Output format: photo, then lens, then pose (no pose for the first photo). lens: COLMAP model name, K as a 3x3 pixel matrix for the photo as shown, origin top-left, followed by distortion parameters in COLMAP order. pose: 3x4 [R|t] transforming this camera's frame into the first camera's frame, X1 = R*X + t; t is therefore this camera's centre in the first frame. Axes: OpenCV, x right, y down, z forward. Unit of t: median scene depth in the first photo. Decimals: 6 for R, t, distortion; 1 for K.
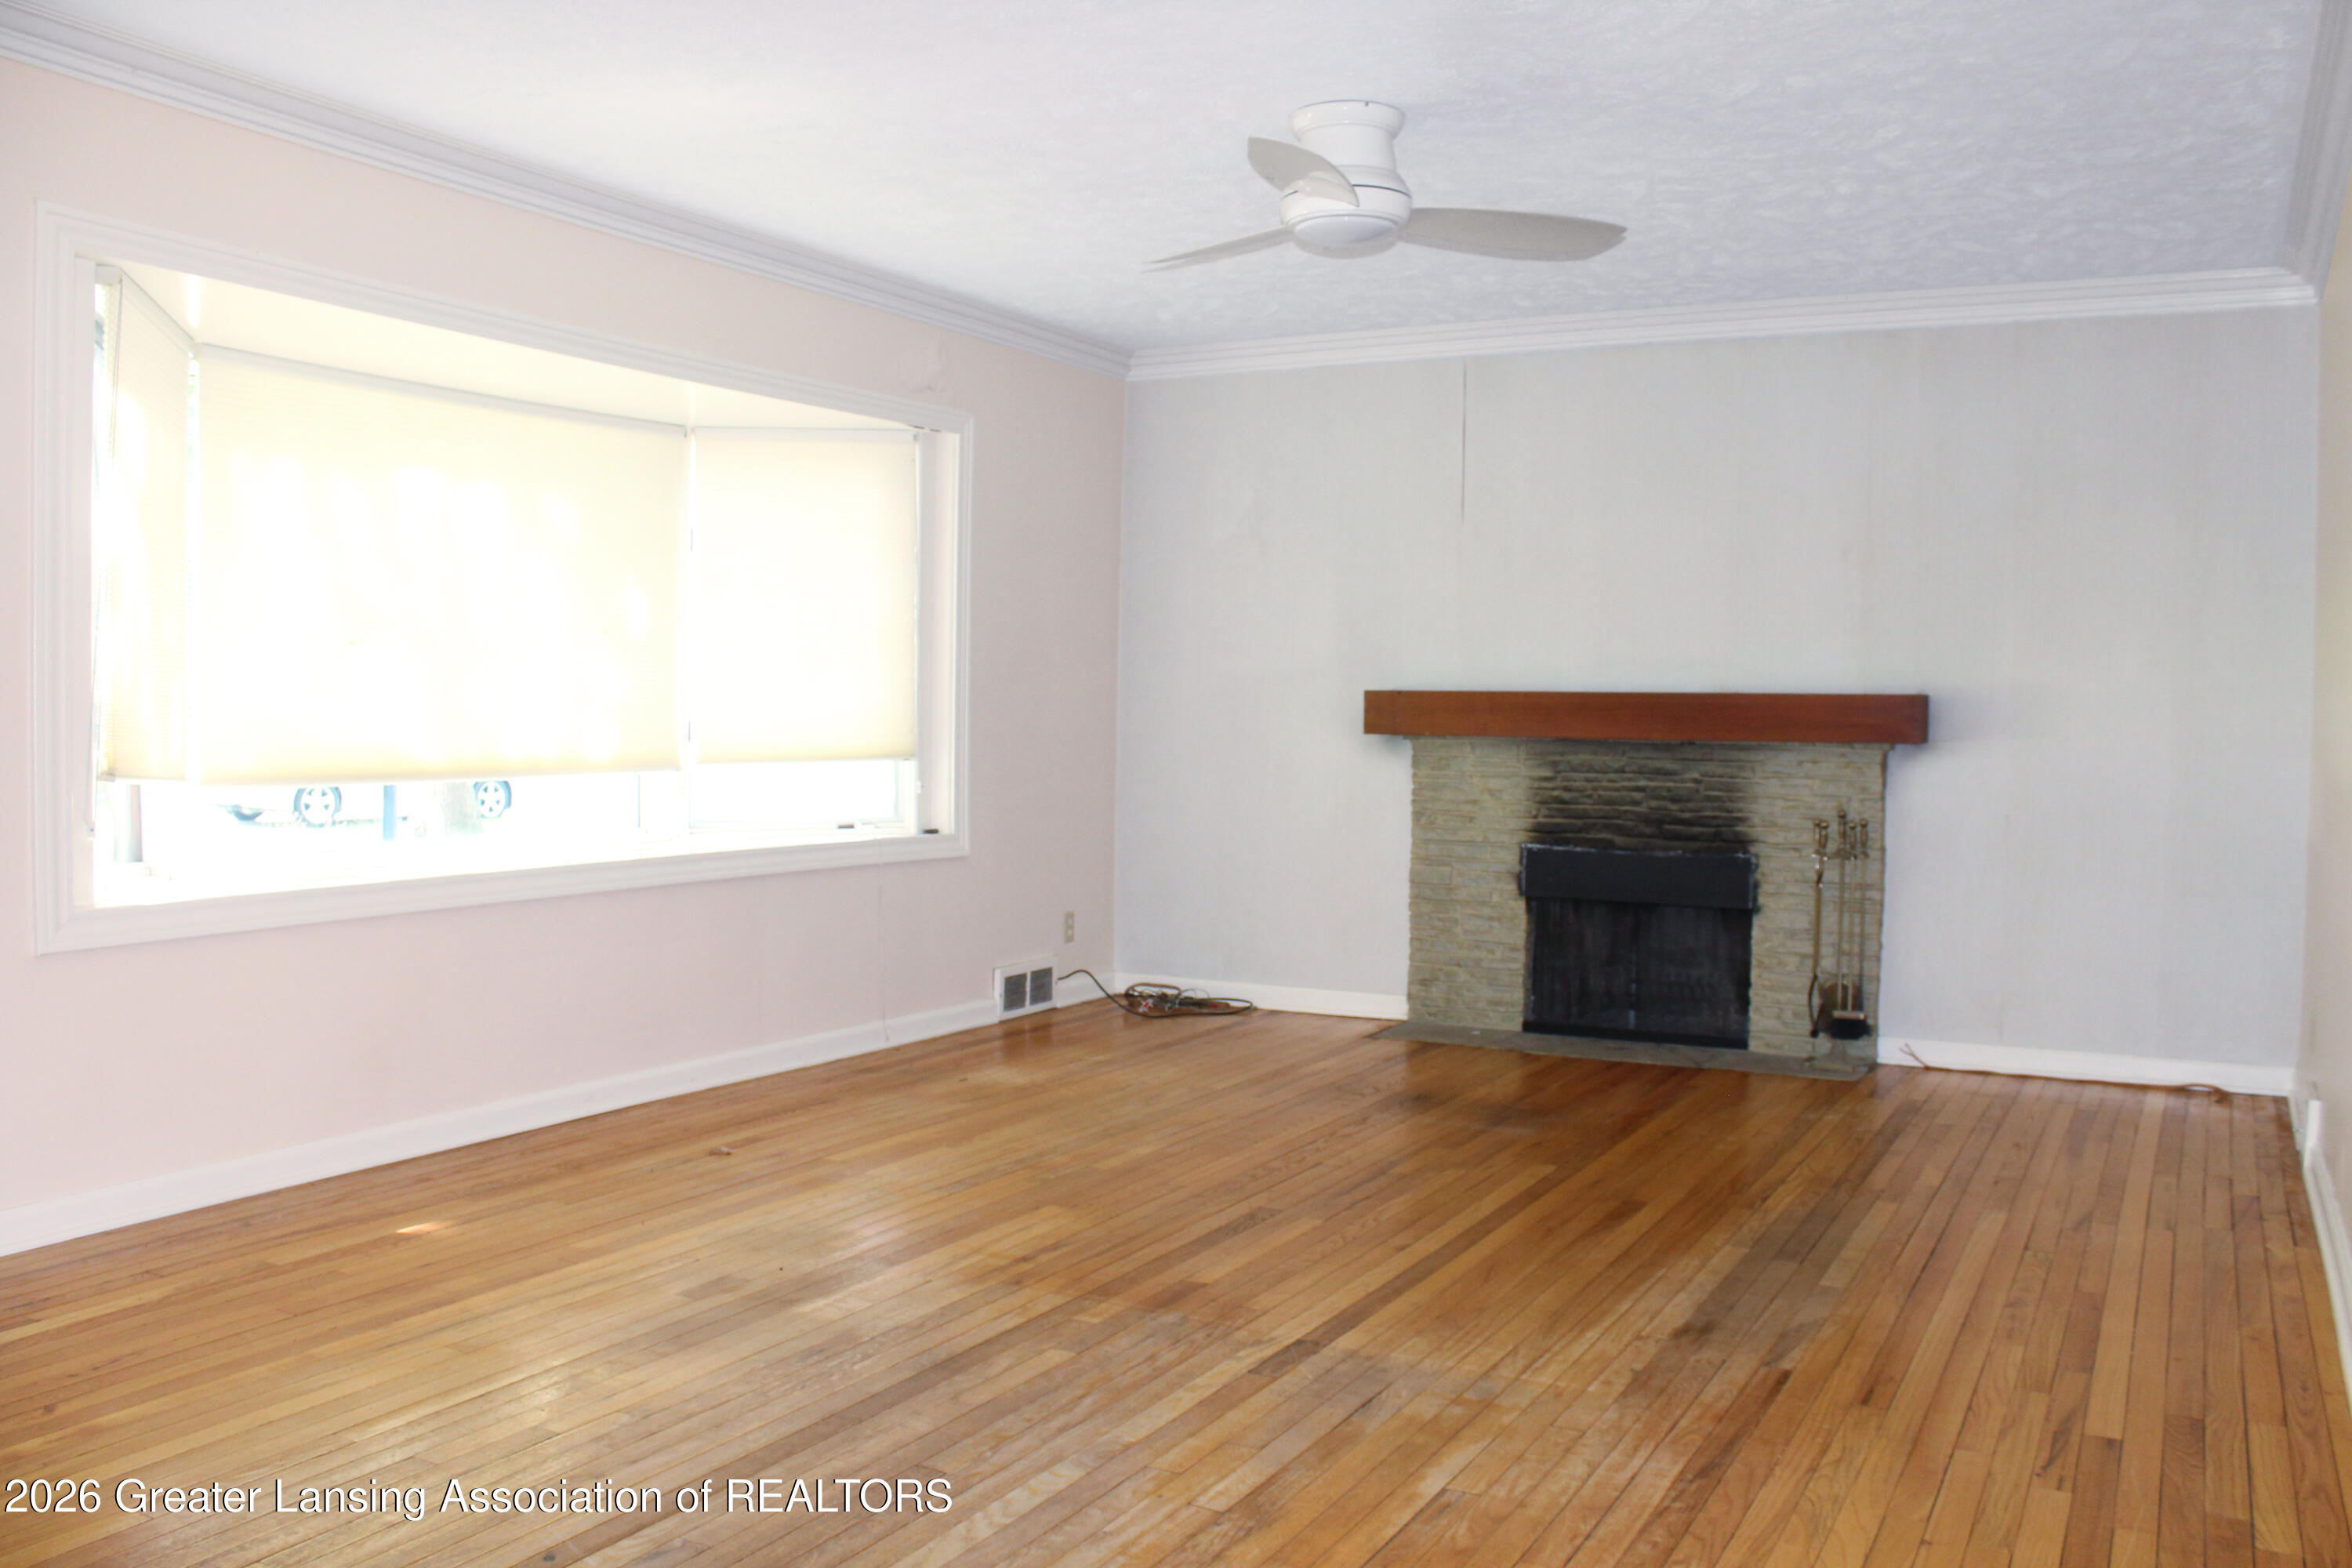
lens RADIAL K [[1941.3, 0, 1187.1], [0, 1941.3, 777.1], [0, 0, 1]] dist [-0.172969, 0.146764]
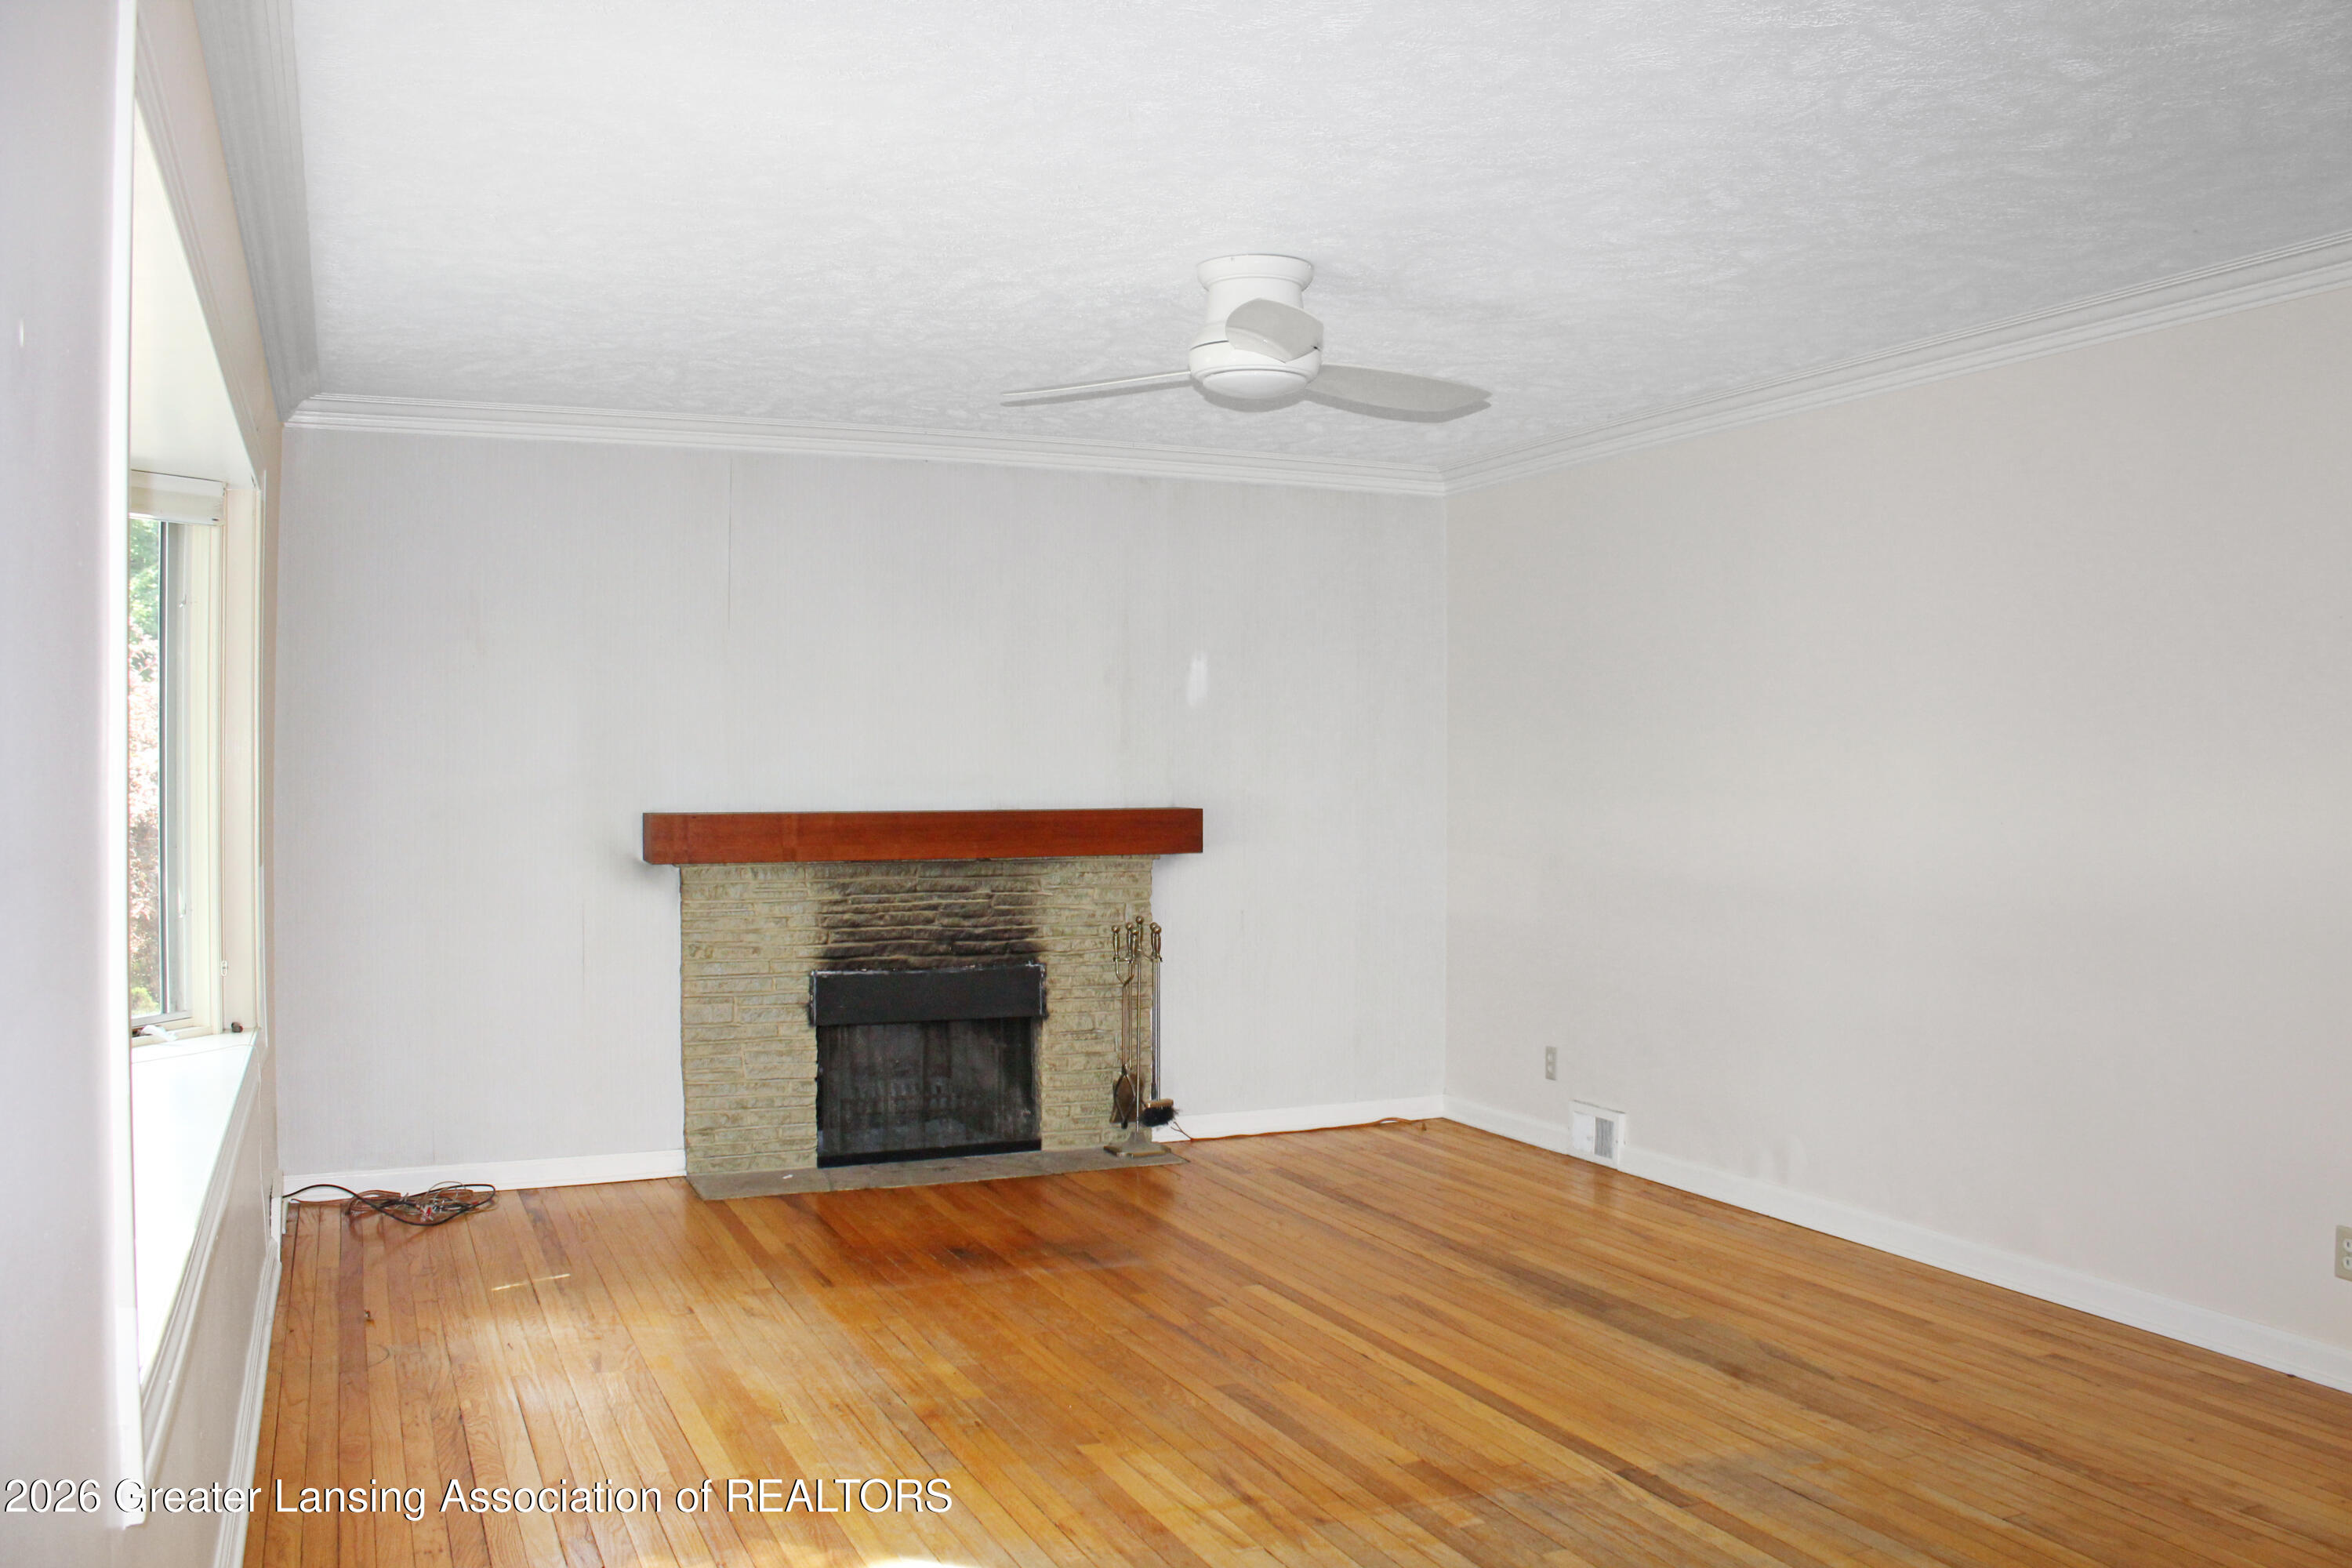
lens RADIAL K [[1941.3, 0, 1187.1], [0, 1941.3, 777.1], [0, 0, 1]] dist [-0.172969, 0.146764]
pose [[0.618445, -0.015947, 0.785666, -0.480061], [0.036971, 0.999277, -0.008819, -0.048512], [-0.784958, 0.034501, 0.618588, 0.277356]]
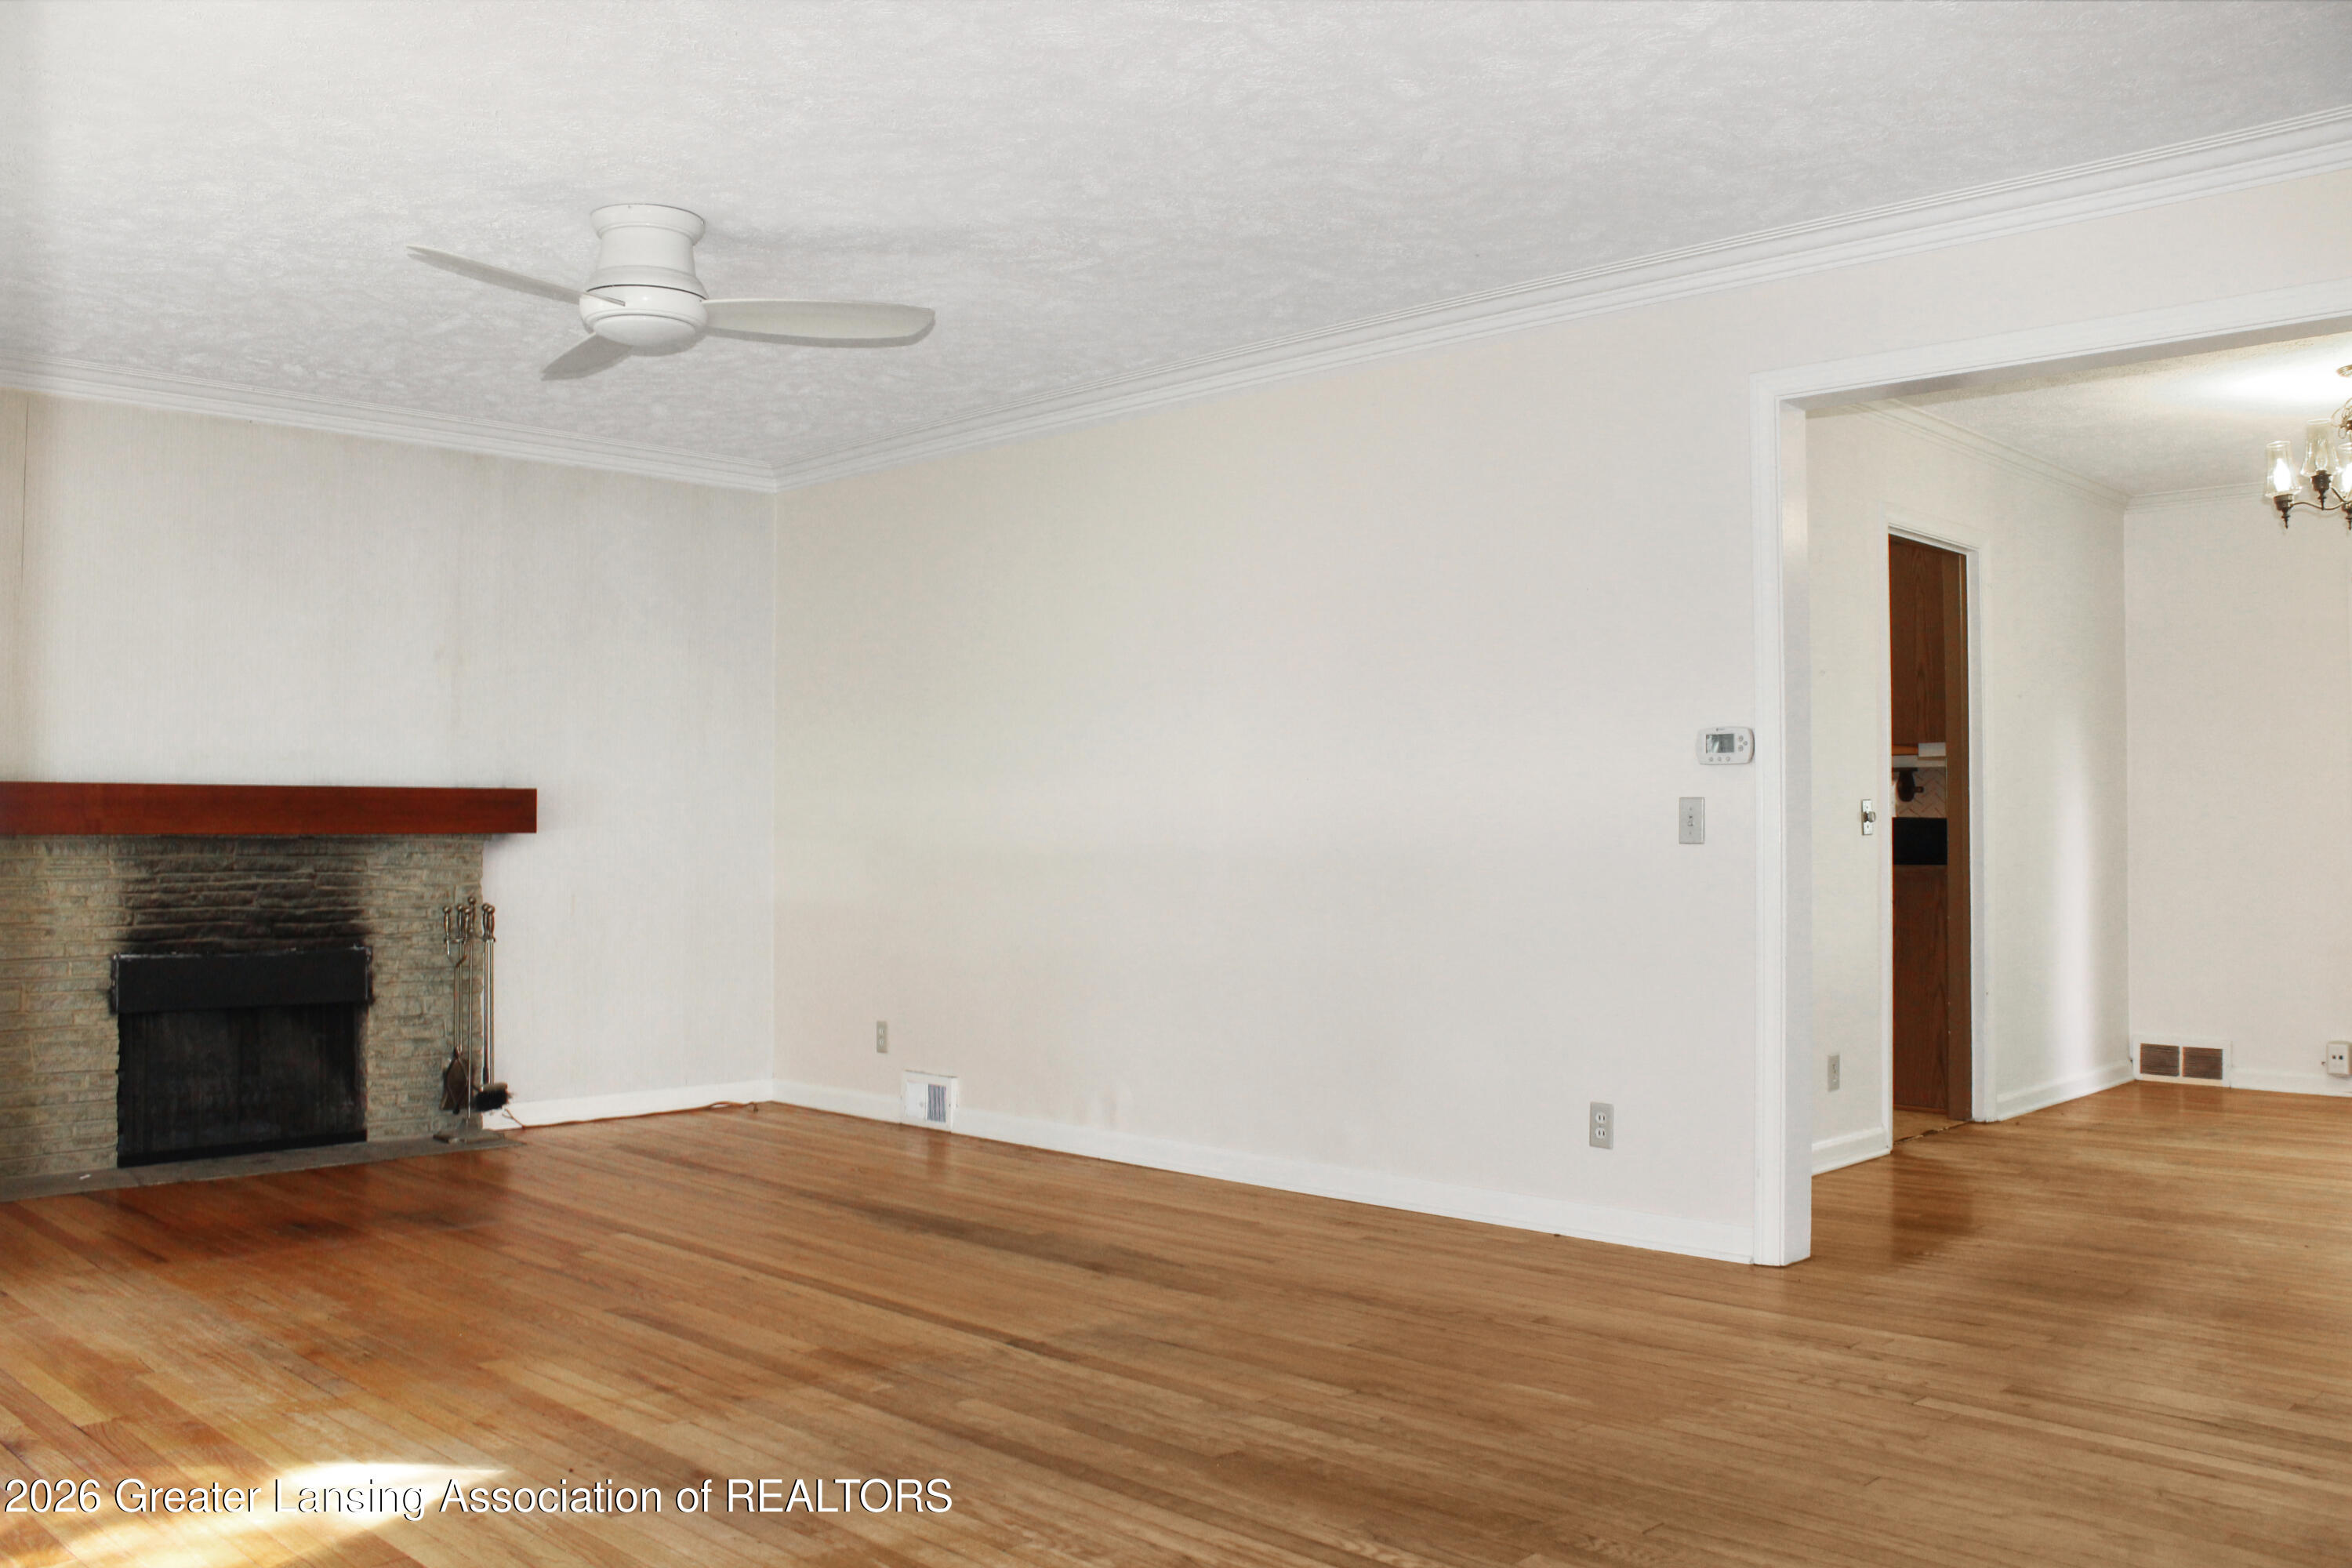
lens RADIAL K [[1948.0, 0, 1176.0], [0, 1948.0, 784.0], [0, 0, 1]] dist [-0.171909, 0.163875]
pose [[0.290958, 0.010507, 0.956678, -0.535567], [0.040631, 0.998902, -0.023328, -0.004492], [-0.955873, 0.045658, 0.290211, 0.293298]]
